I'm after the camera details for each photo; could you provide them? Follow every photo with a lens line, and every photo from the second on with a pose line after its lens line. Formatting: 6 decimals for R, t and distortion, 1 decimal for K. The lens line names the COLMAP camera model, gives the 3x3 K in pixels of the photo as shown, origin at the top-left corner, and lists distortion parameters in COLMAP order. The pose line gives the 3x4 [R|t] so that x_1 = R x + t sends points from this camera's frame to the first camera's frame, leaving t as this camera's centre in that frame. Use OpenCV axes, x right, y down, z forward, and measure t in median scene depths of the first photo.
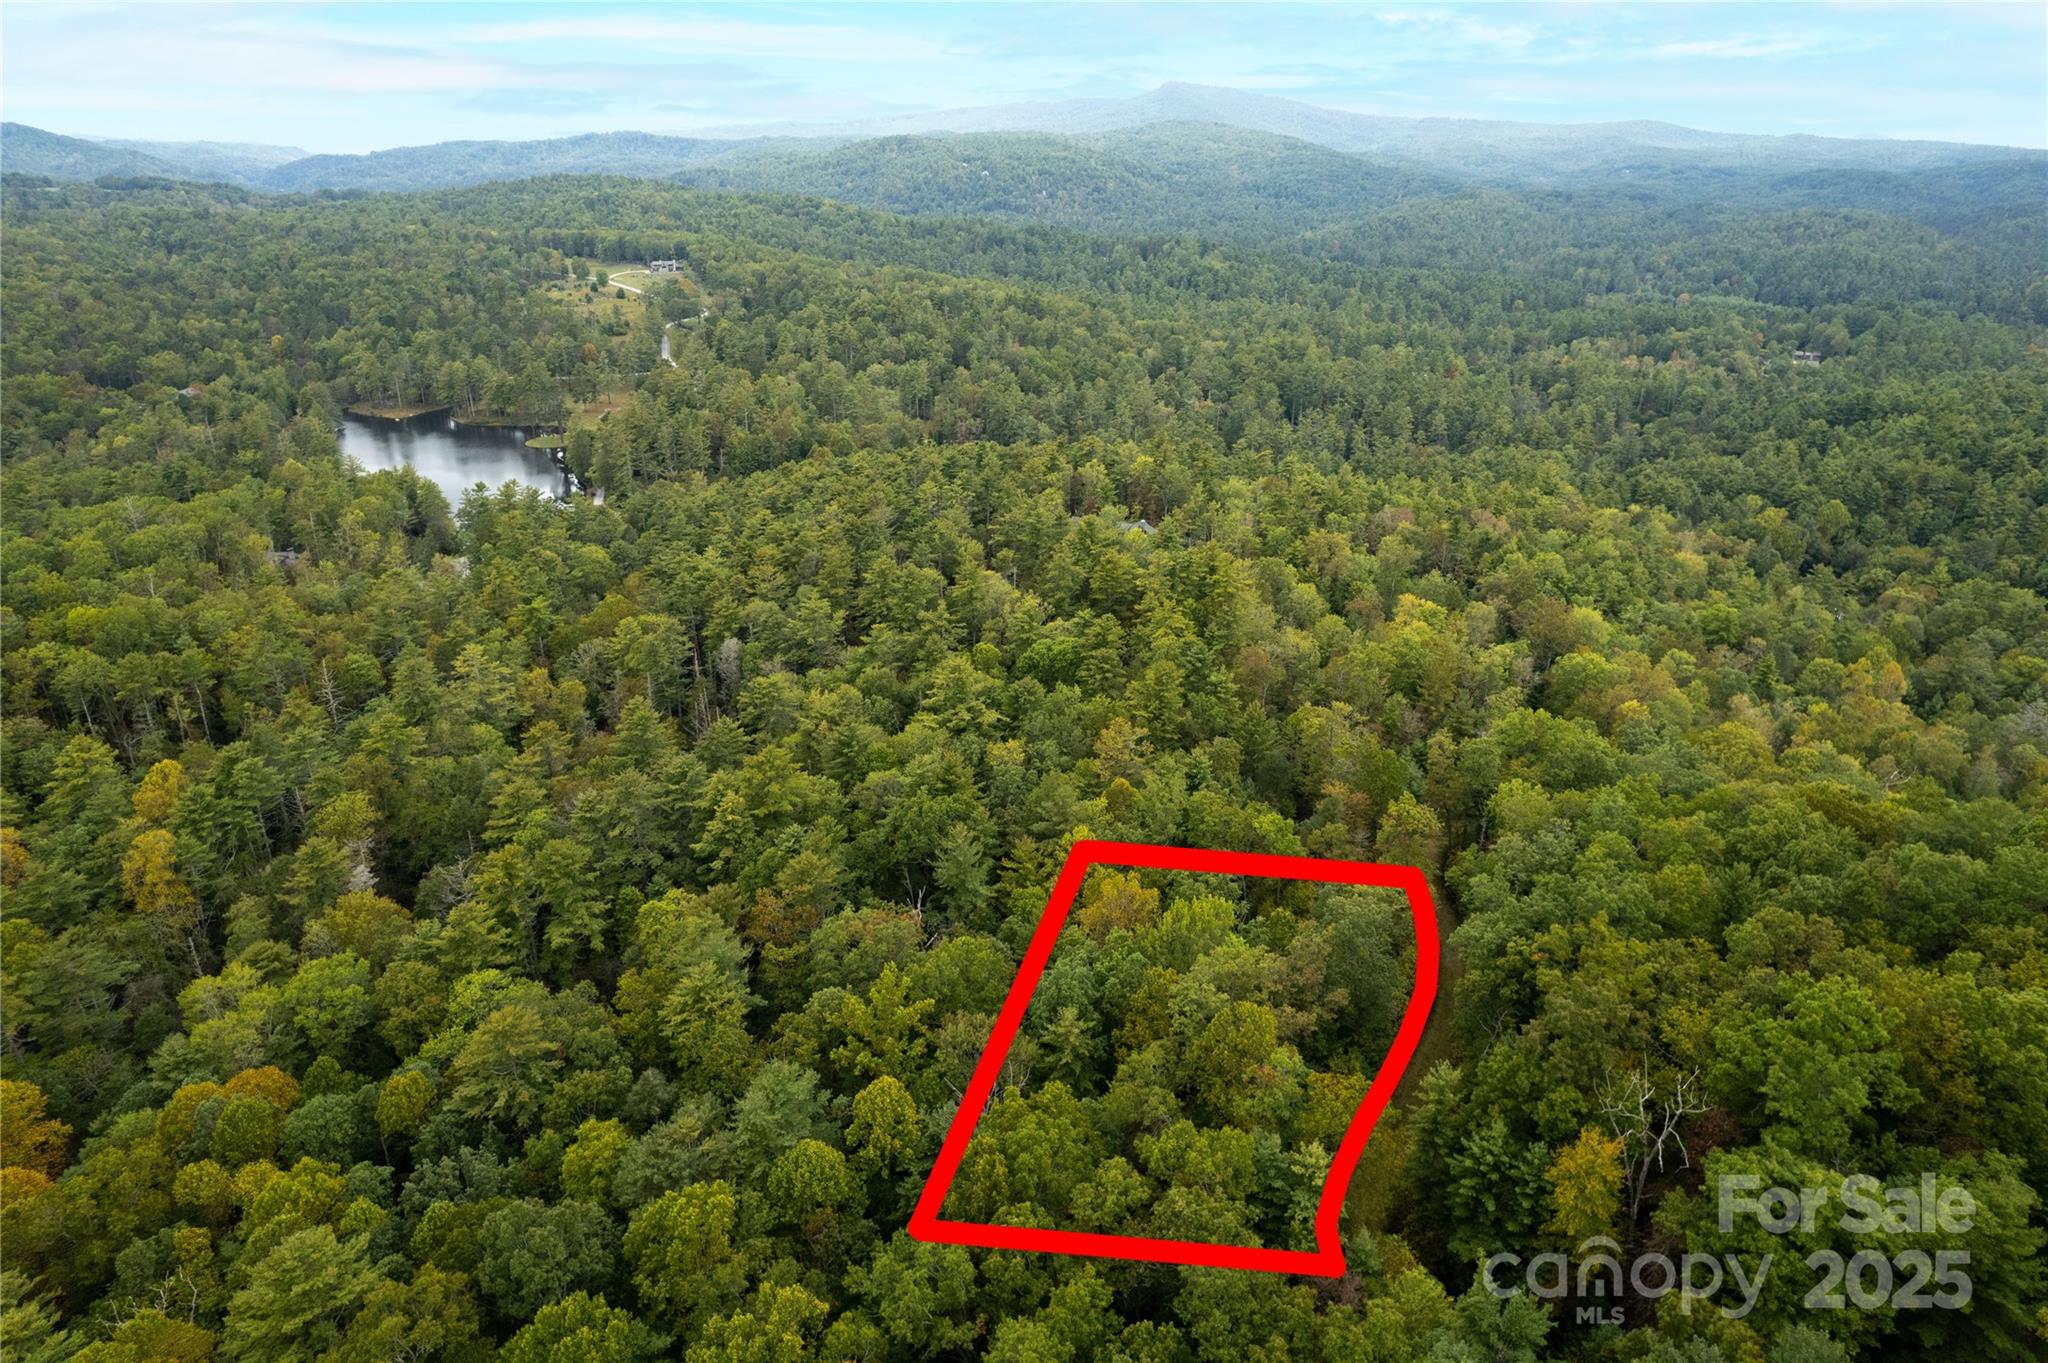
lens RADIAL K [[1311.7, 0, 1025.7], [0, 1311.7, 671.9], [0, 0, 1]] dist [-0.082753, 0.075832]
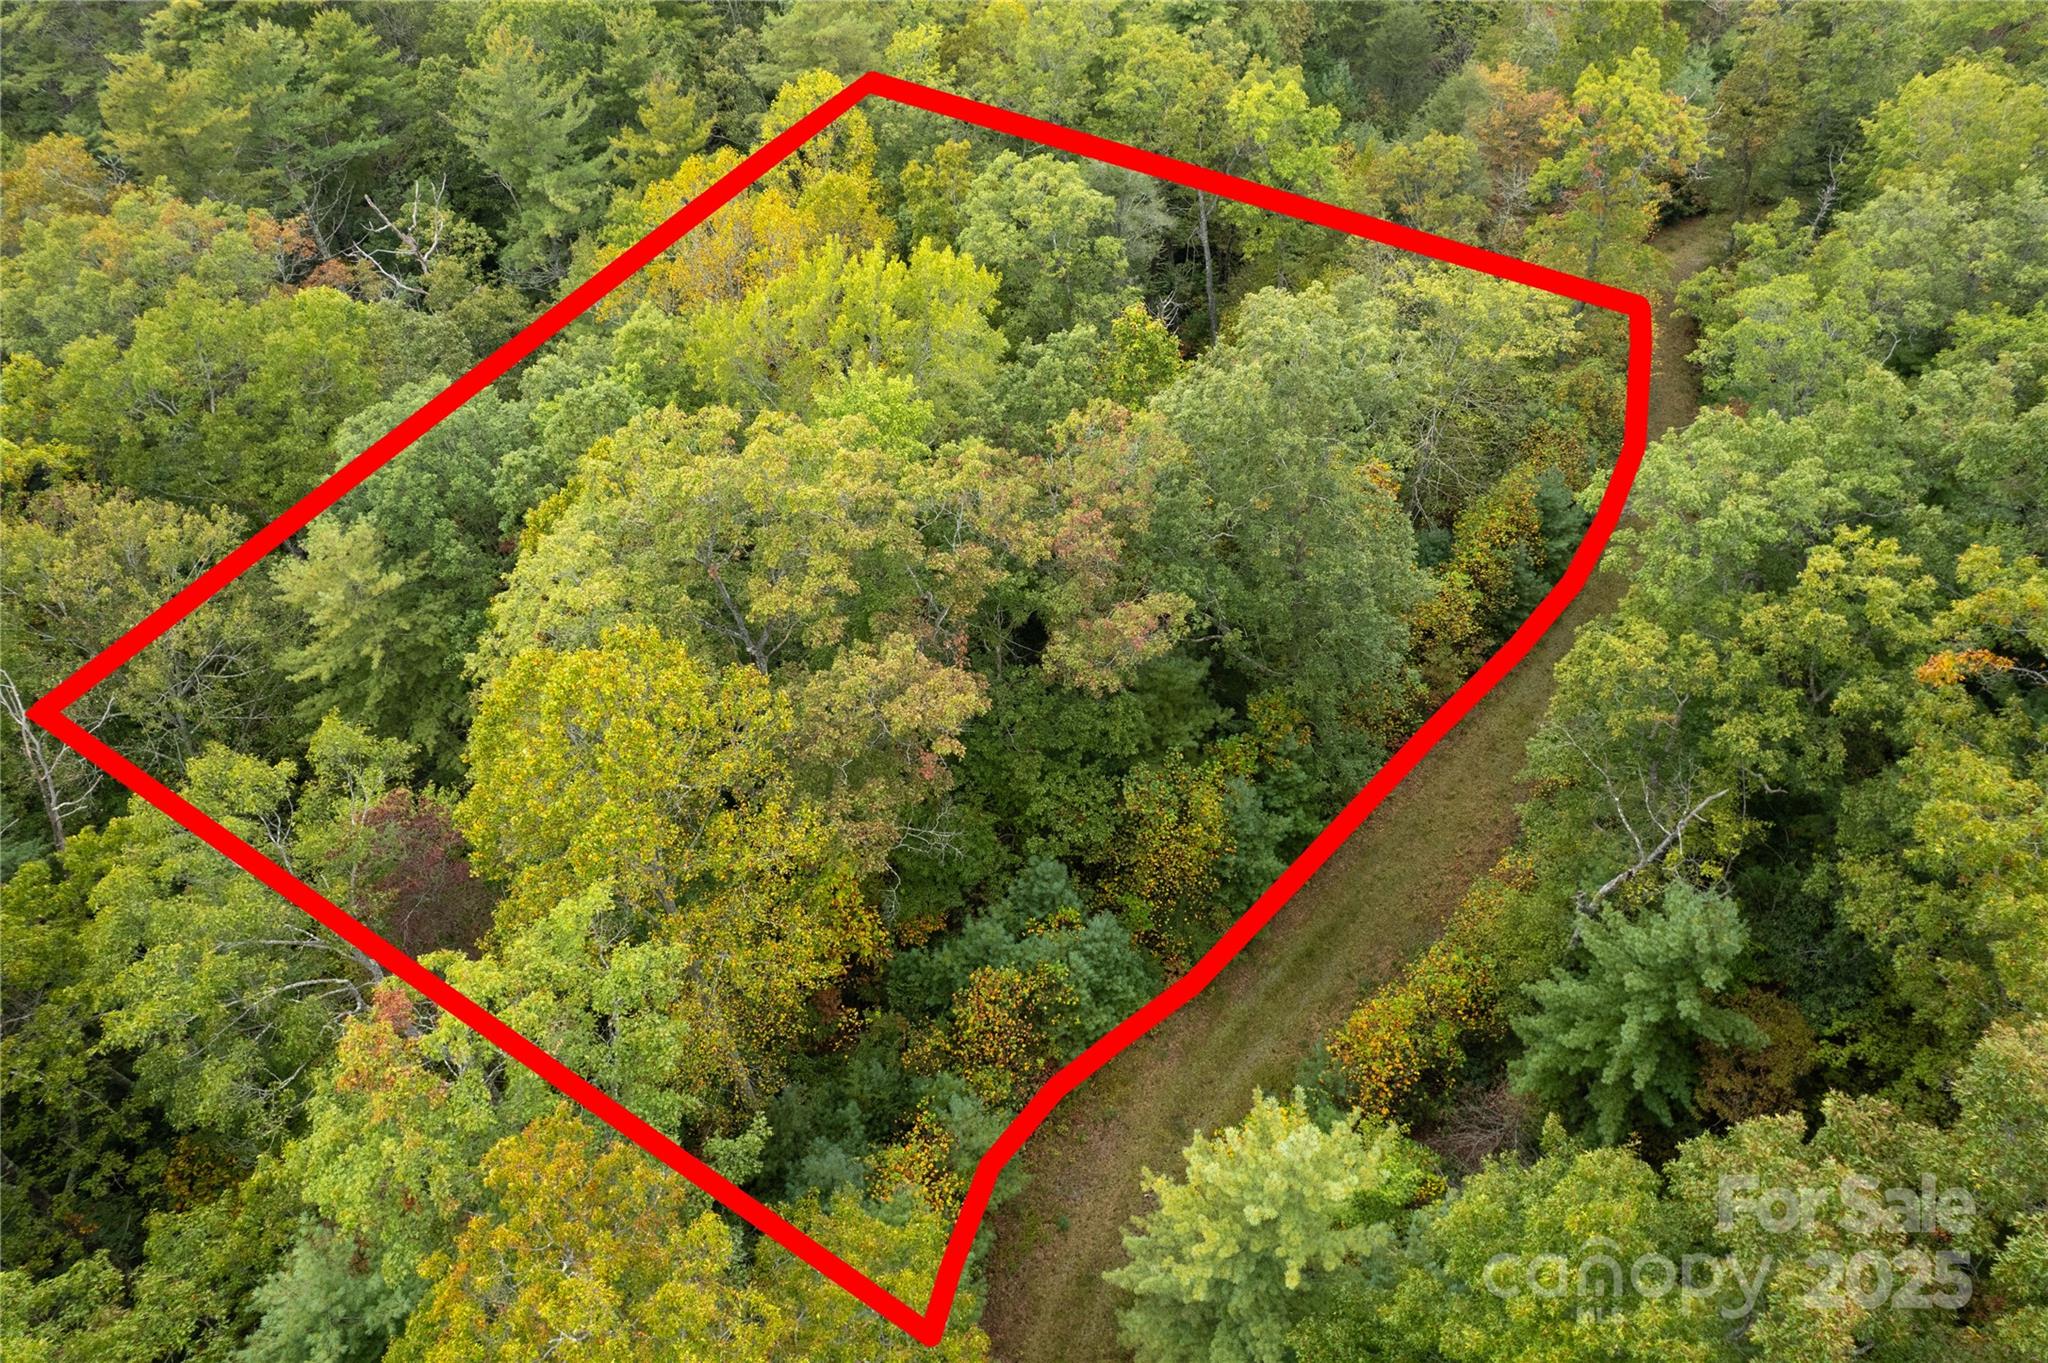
lens RADIAL K [[1311.7, 0, 1025.7], [0, 1311.7, 671.9], [0, 0, 1]] dist [-0.082753, 0.075832]
pose [[0.976495, 0.161979, -0.142197, 0.131392], [-0.083424, 0.892337, 0.443593, 0.066618], [0.198740, -0.421304, 0.884876, 0.370021]]
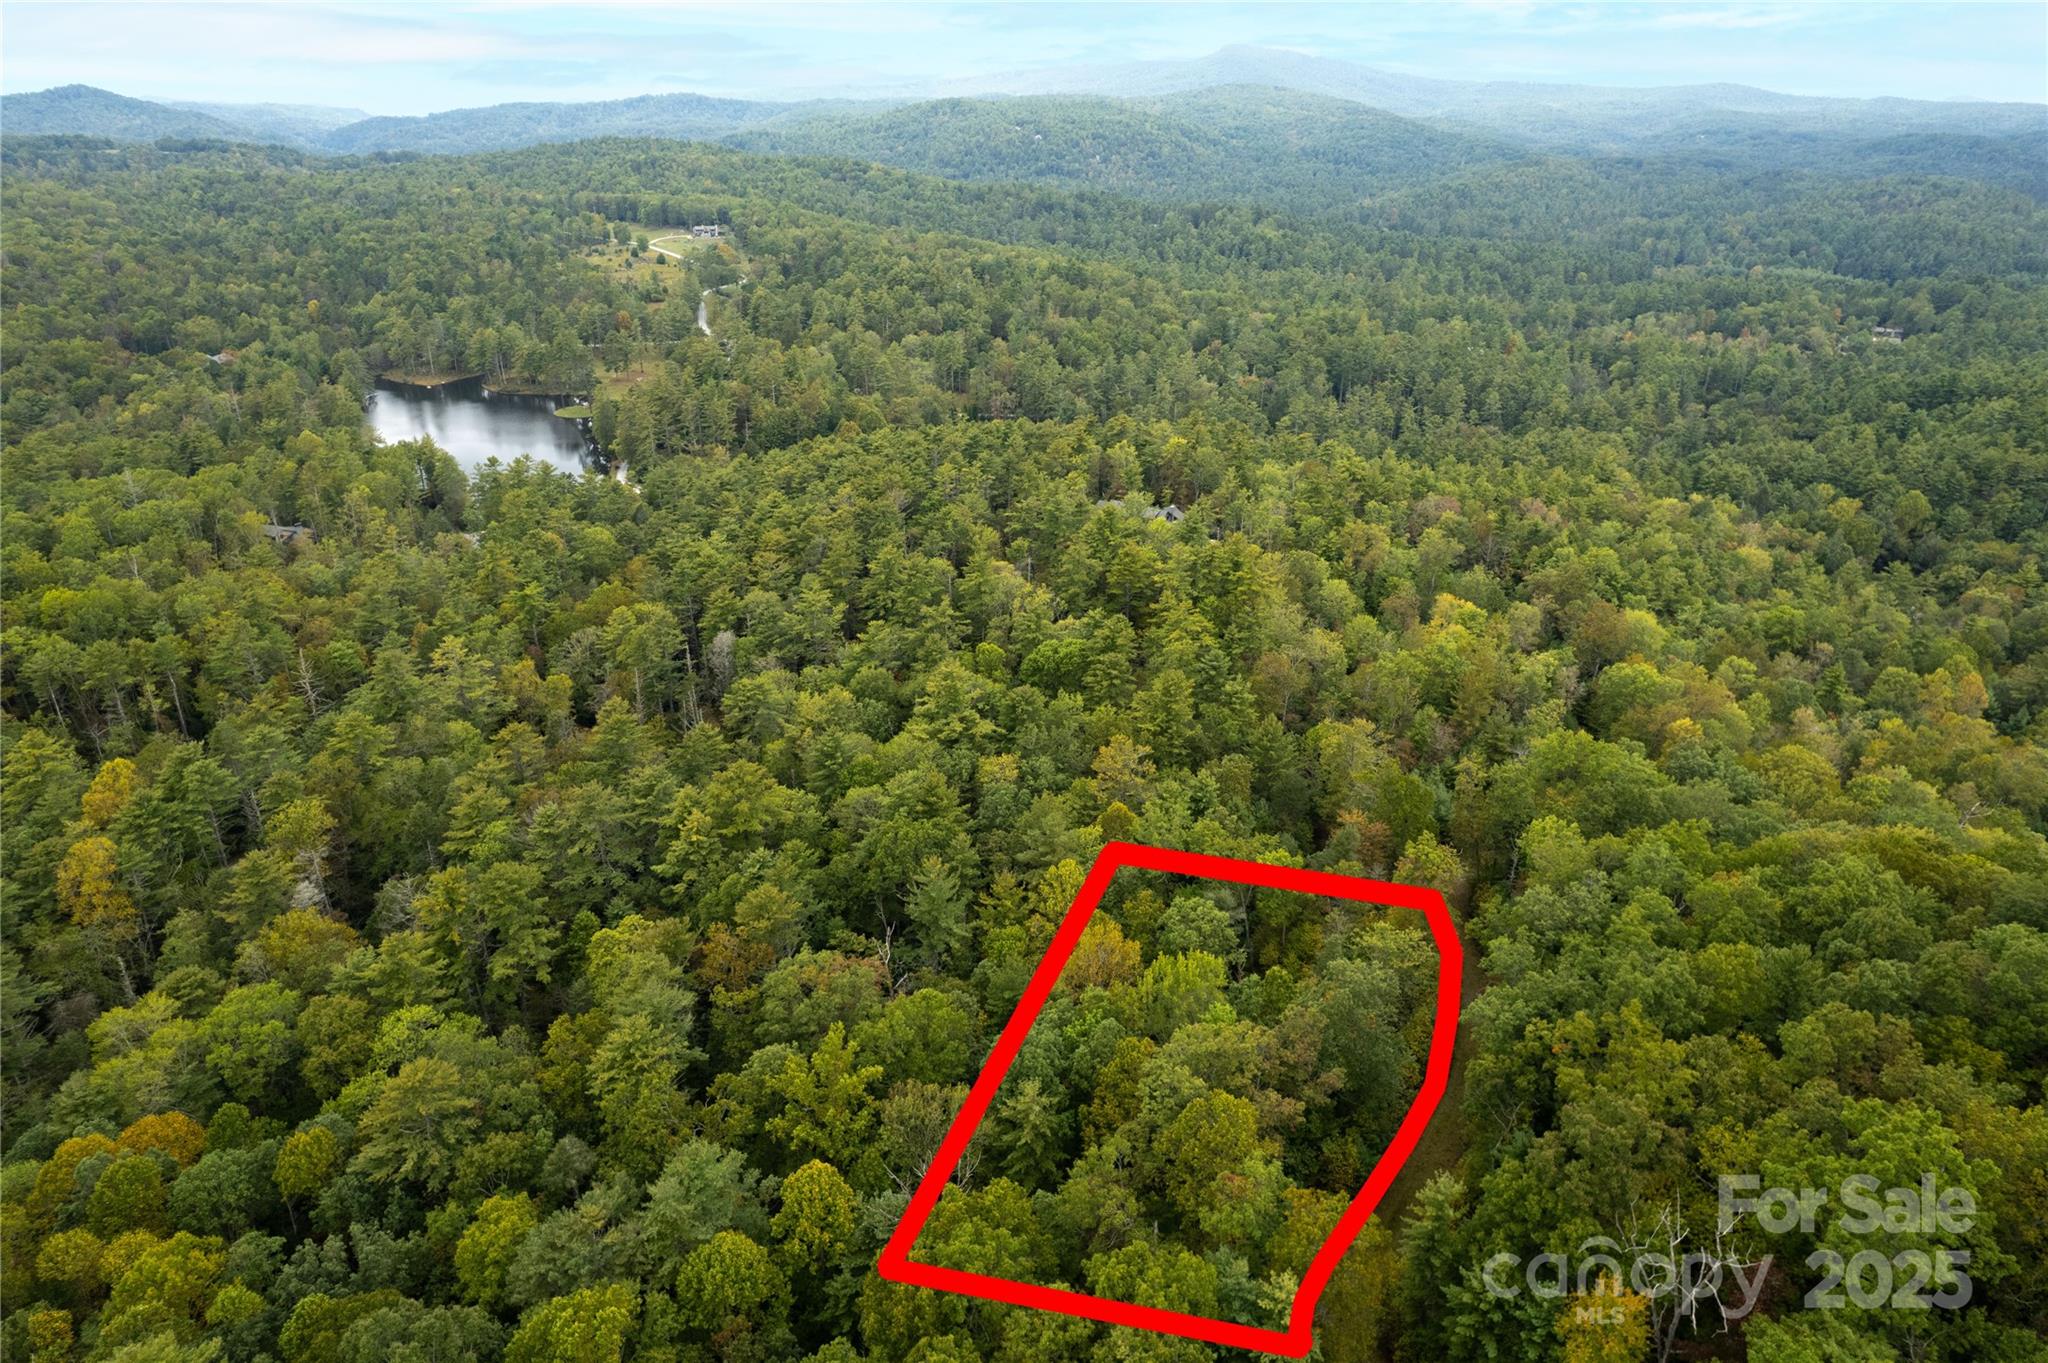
lens RADIAL K [[1311.7, 0, 1025.7], [0, 1311.7, 671.9], [0, 0, 1]] dist [-0.082753, 0.075832]
pose [[0.999122, 0.017832, -0.037909, 0.029969], [-0.016893, 0.999546, 0.024955, -0.023717], [0.038336, -0.024293, 0.998970, 0.056310]]
